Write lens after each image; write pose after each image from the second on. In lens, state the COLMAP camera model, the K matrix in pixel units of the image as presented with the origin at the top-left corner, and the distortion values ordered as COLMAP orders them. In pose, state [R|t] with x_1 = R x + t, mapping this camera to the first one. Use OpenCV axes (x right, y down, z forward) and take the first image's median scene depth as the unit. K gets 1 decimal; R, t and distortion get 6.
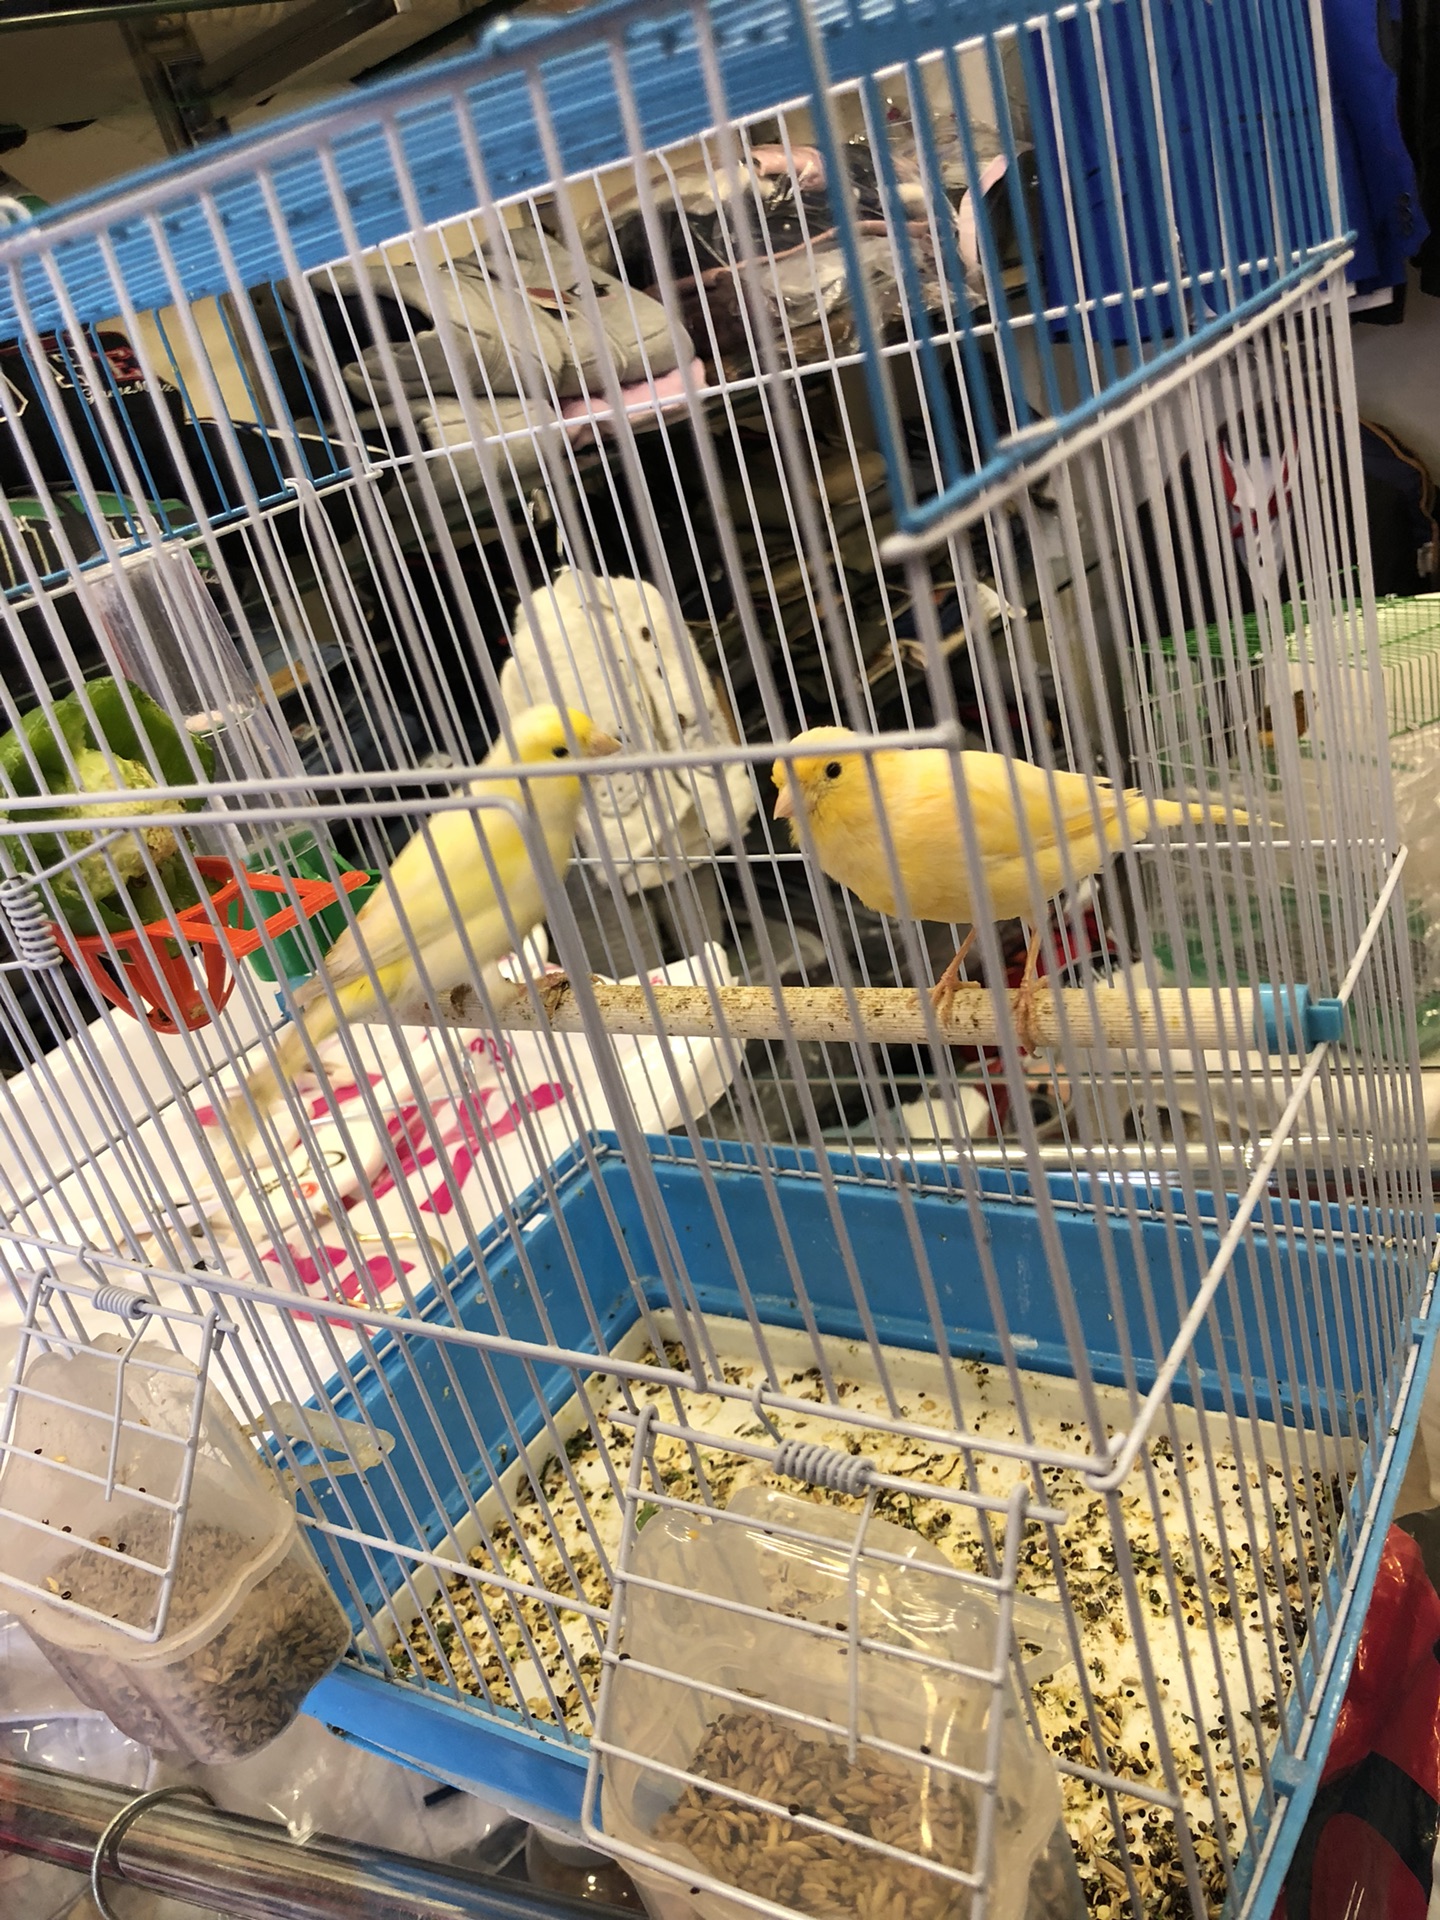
lens RADIAL K [[1597.3, 0, 721.1], [0, 1597.3, 973.3], [0, 0, 1]] dist [0.016804, -0.020134]
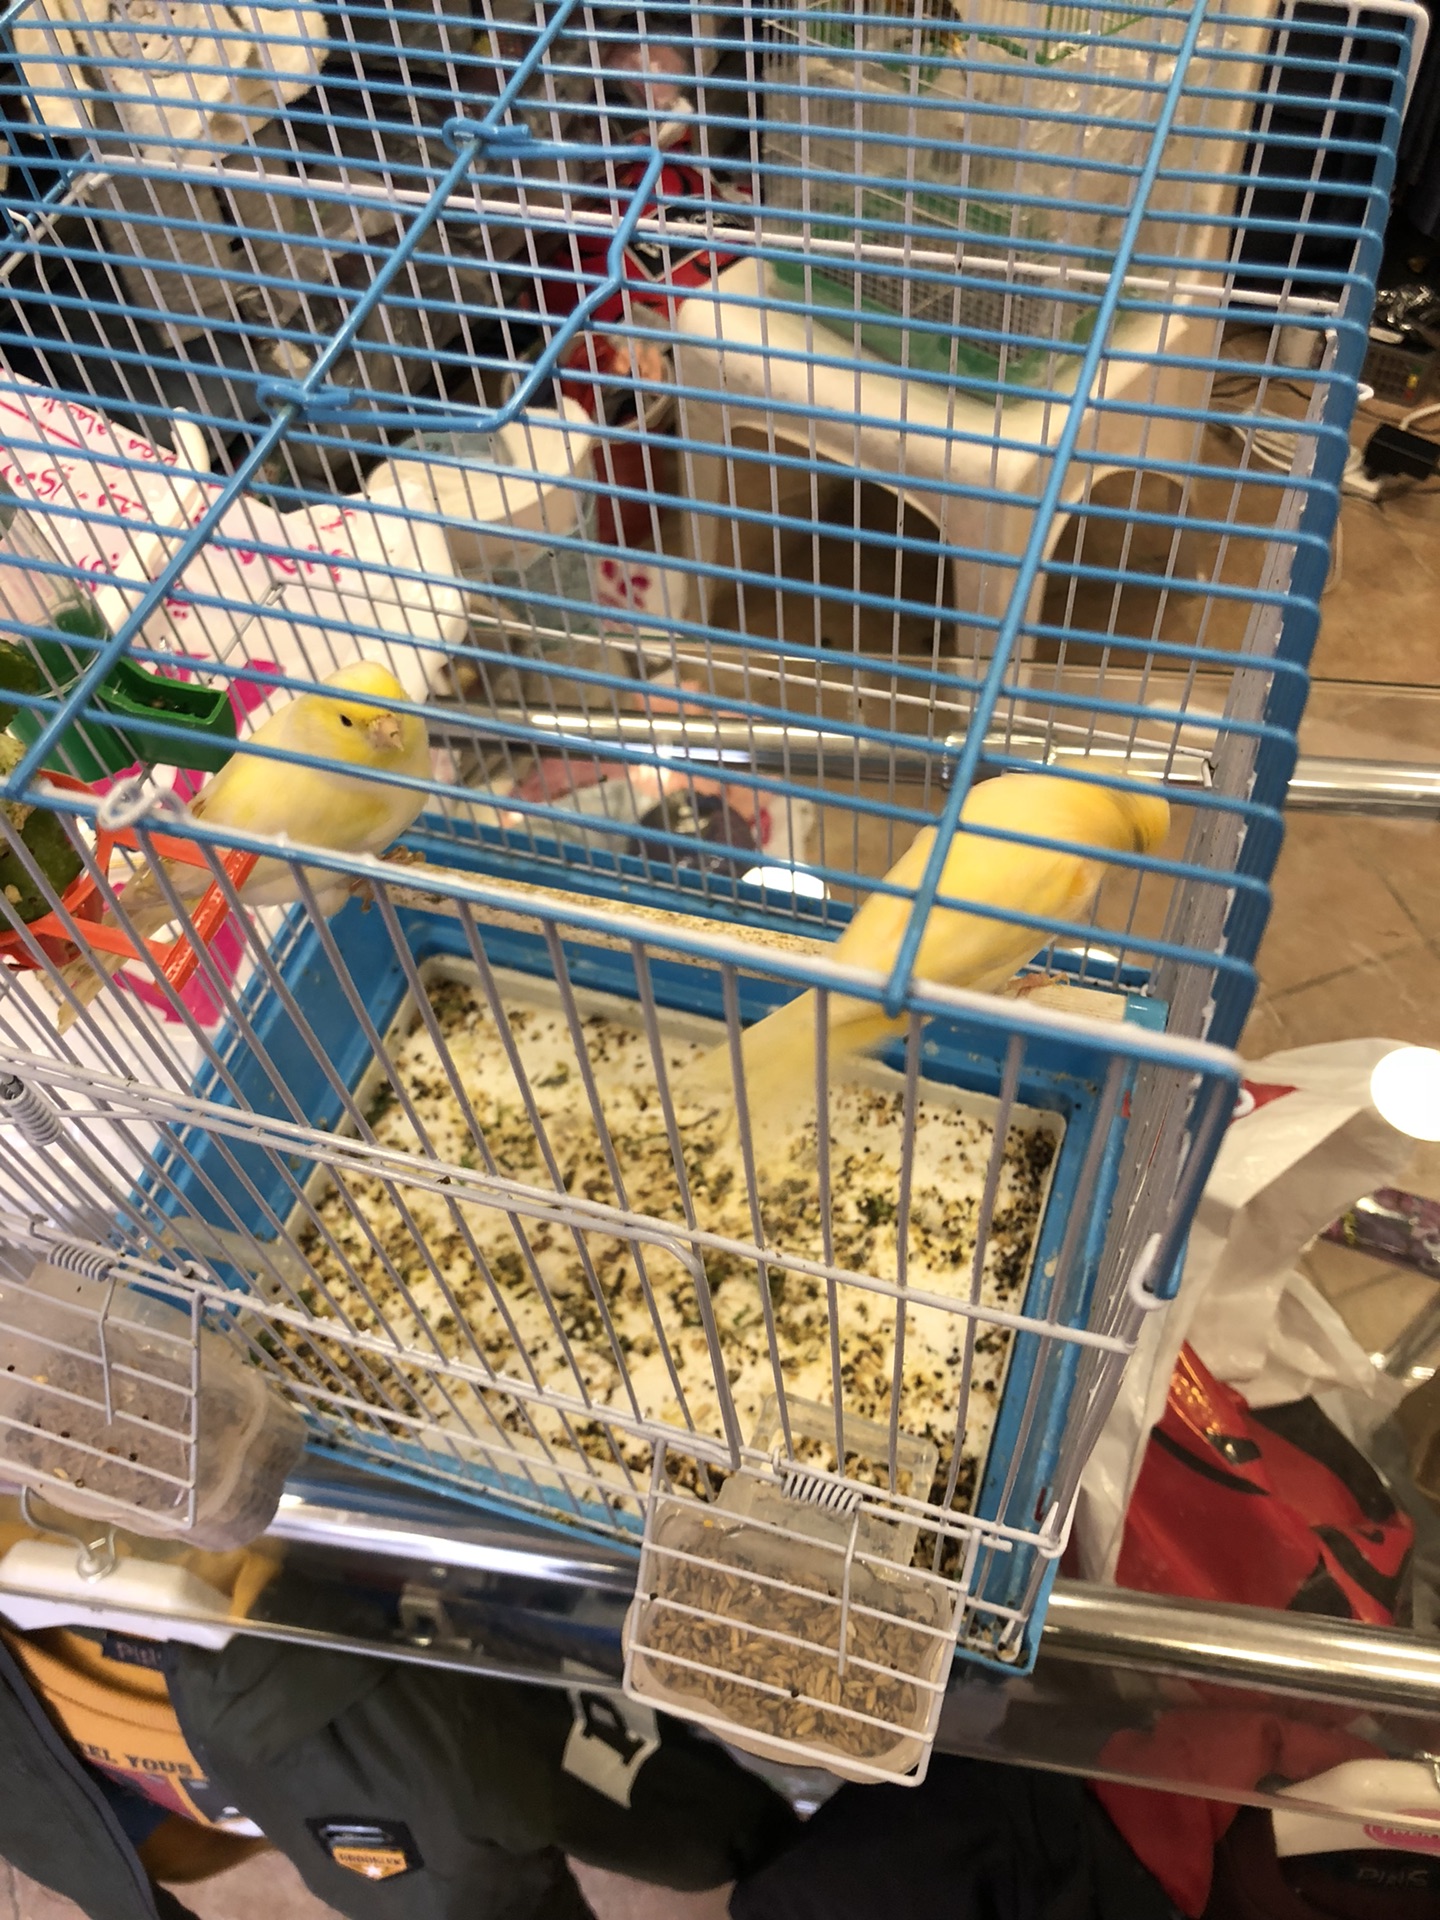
lens RADIAL K [[1597.3, 0, 732.2], [0, 1597.3, 953.5], [0, 0, 1]] dist [0.016804, -0.020134]
pose [[0.954911, -0.082181, 0.285292, -0.183257], [-0.069694, 0.872027, 0.484471, -0.379541], [-0.288597, -0.482509, 0.826980, 0.070903]]
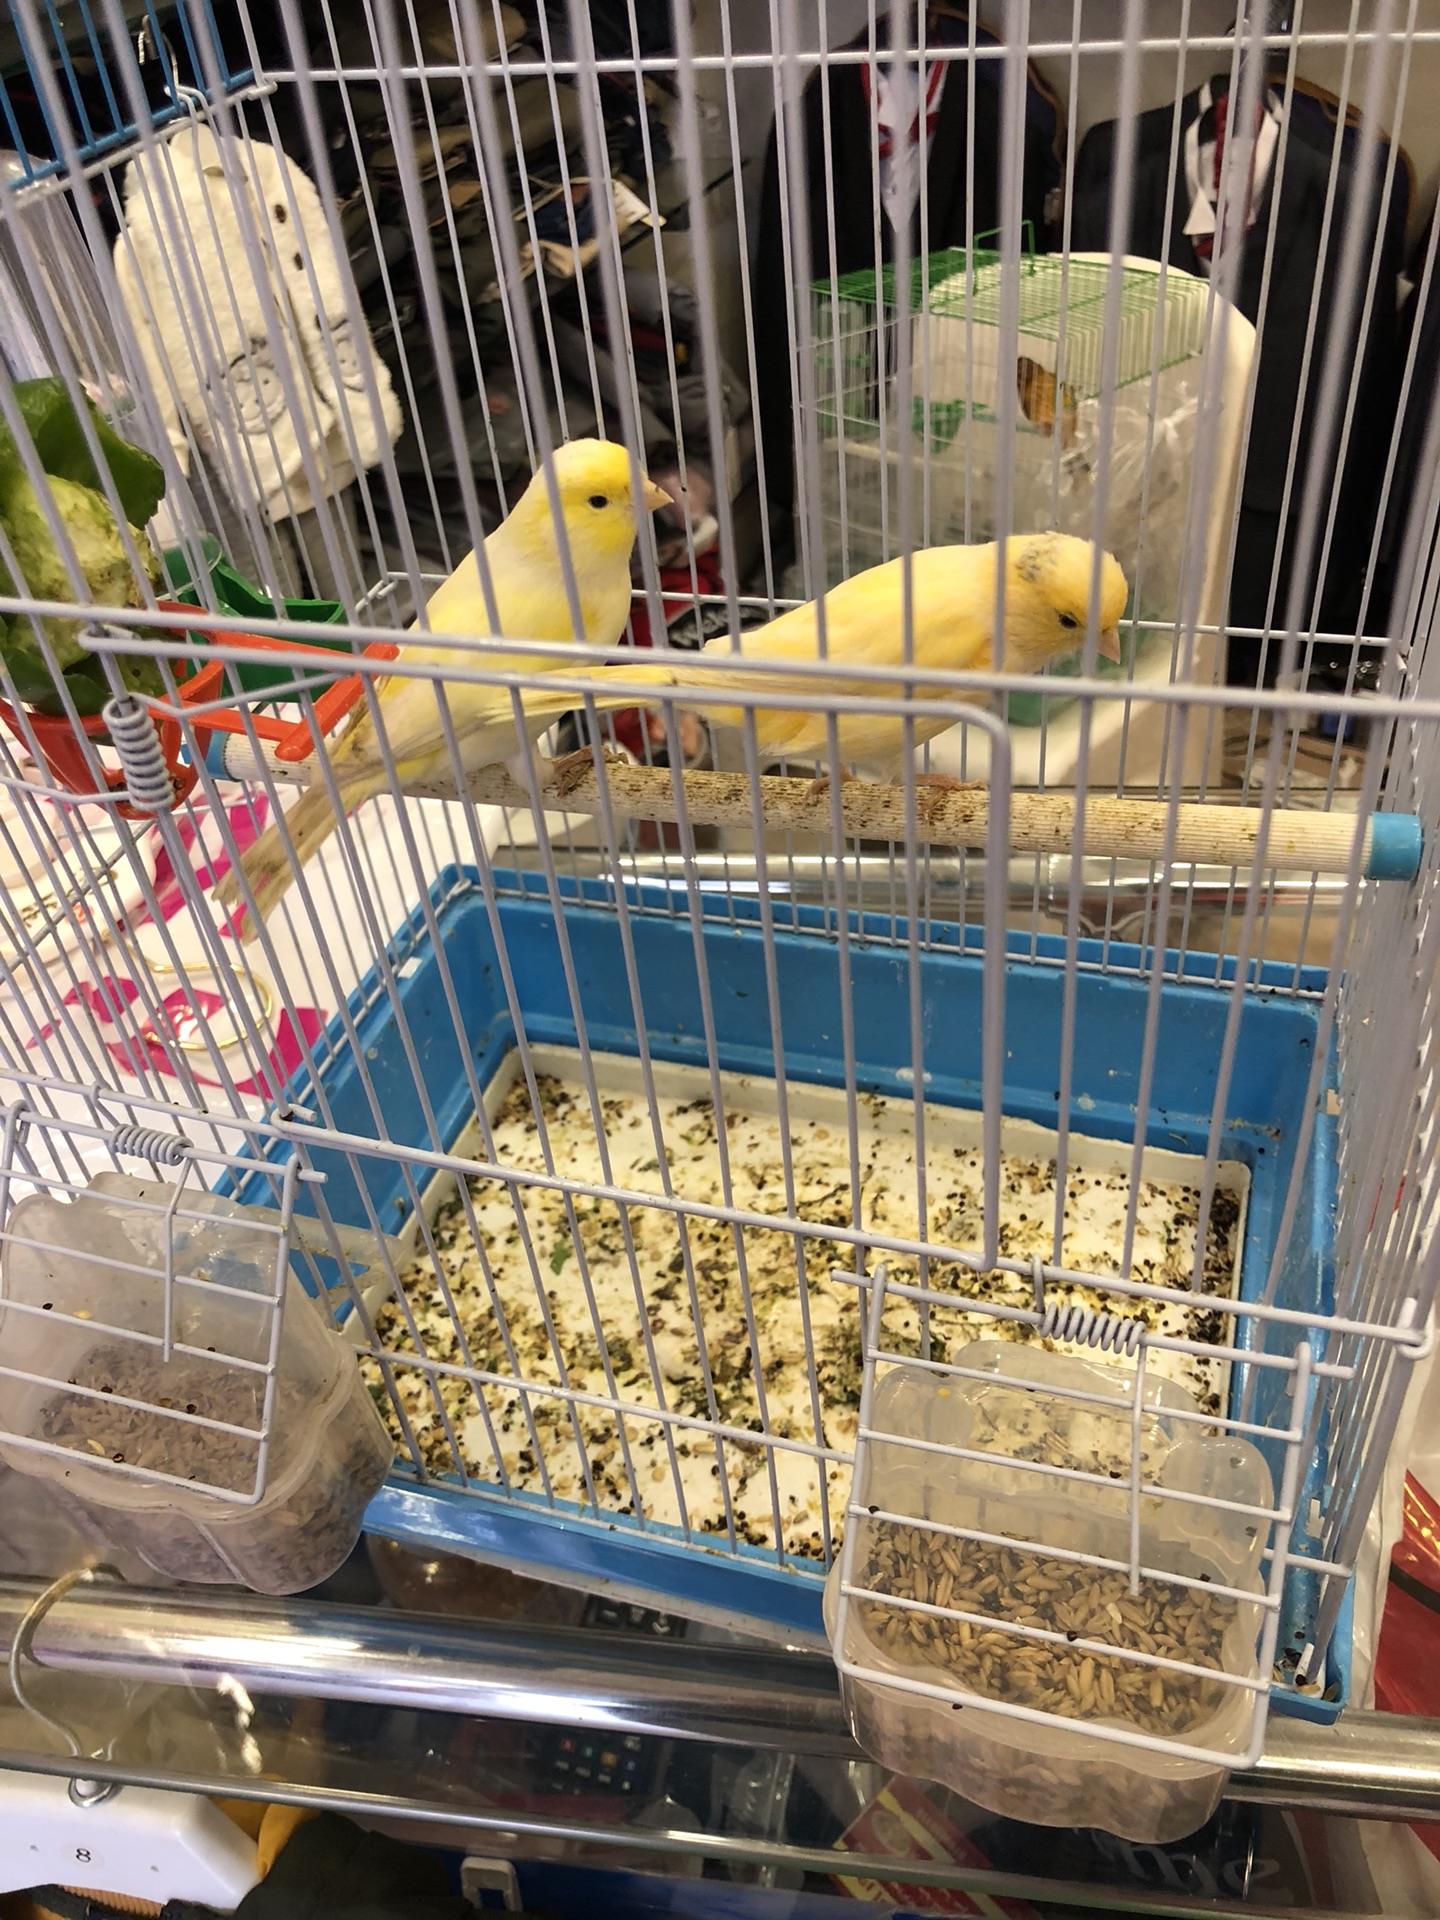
lens RADIAL K [[1597.3, 0, 736.0], [0, 1597.3, 949.2], [0, 0, 1]] dist [0.016804, -0.020134]
pose [[0.955476, -0.023708, 0.294116, -0.236829], [-0.043741, 0.974374, 0.220640, -0.076918], [-0.291810, -0.223681, 0.929954, 0.084915]]
